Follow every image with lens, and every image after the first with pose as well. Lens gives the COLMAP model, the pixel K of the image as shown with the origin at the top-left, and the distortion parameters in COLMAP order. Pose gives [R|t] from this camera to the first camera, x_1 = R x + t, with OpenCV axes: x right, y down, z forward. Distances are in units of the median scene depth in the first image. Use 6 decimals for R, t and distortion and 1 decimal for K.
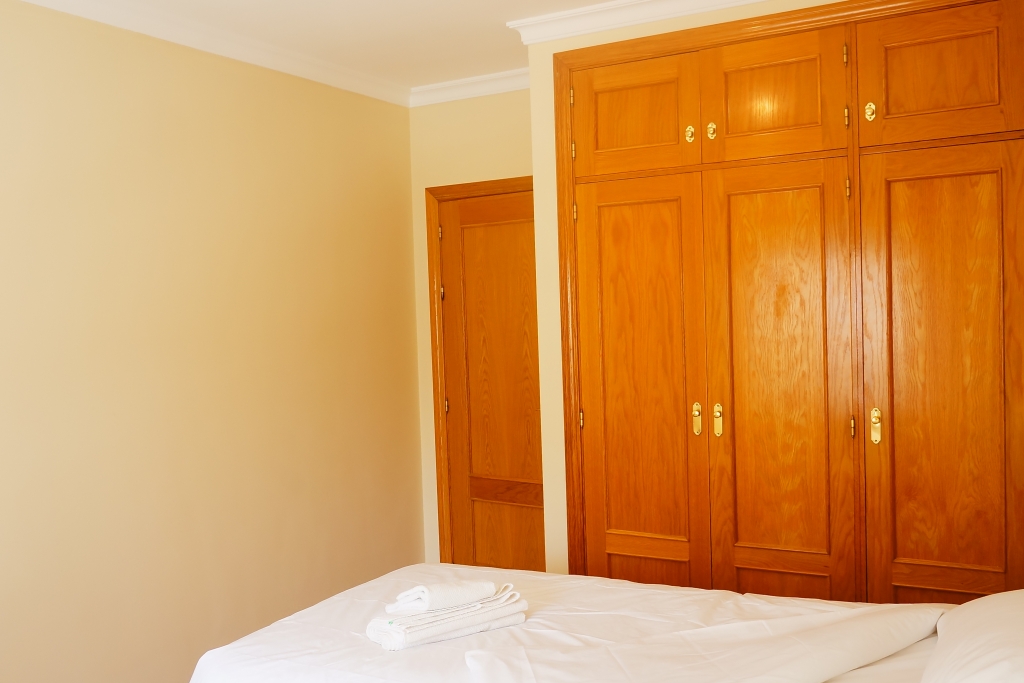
lens RADIAL K [[941.9, 0, 512.0], [0, 941.9, 341.5], [0, 0, 1]] dist [-0.033308, 0.023594]
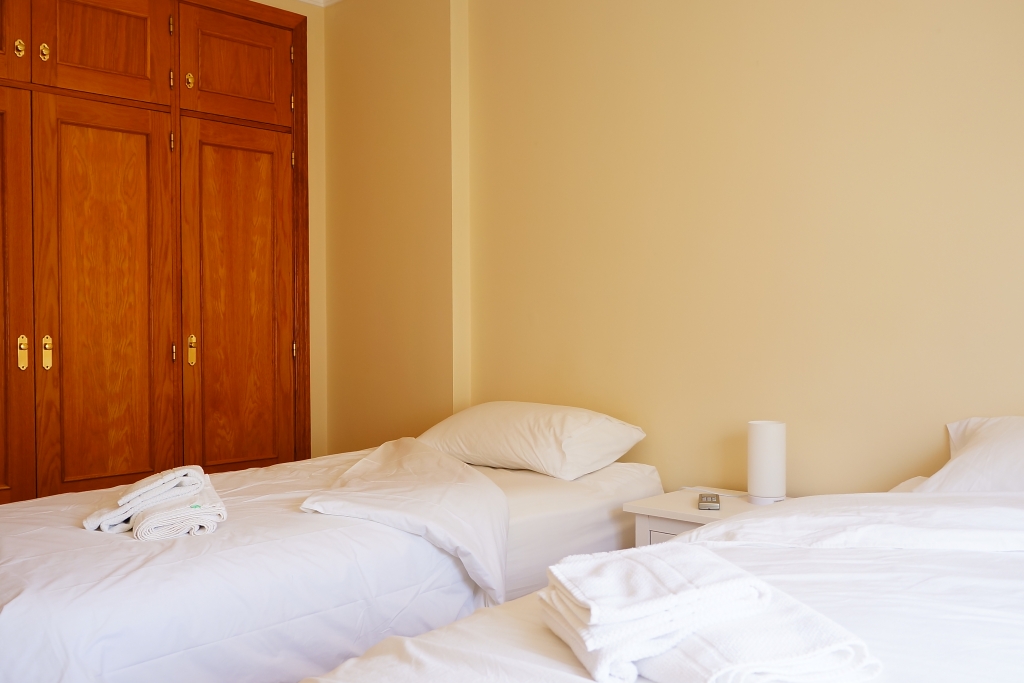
lens RADIAL K [[941.9, 0, 512.0], [0, 941.9, 341.5], [0, 0, 1]] dist [-0.033308, 0.023594]
pose [[0.228827, 0.017573, 0.973309, -0.628744], [0.036264, 0.998989, -0.026562, 0.120181], [-0.972792, 0.041374, 0.227958, 0.337534]]
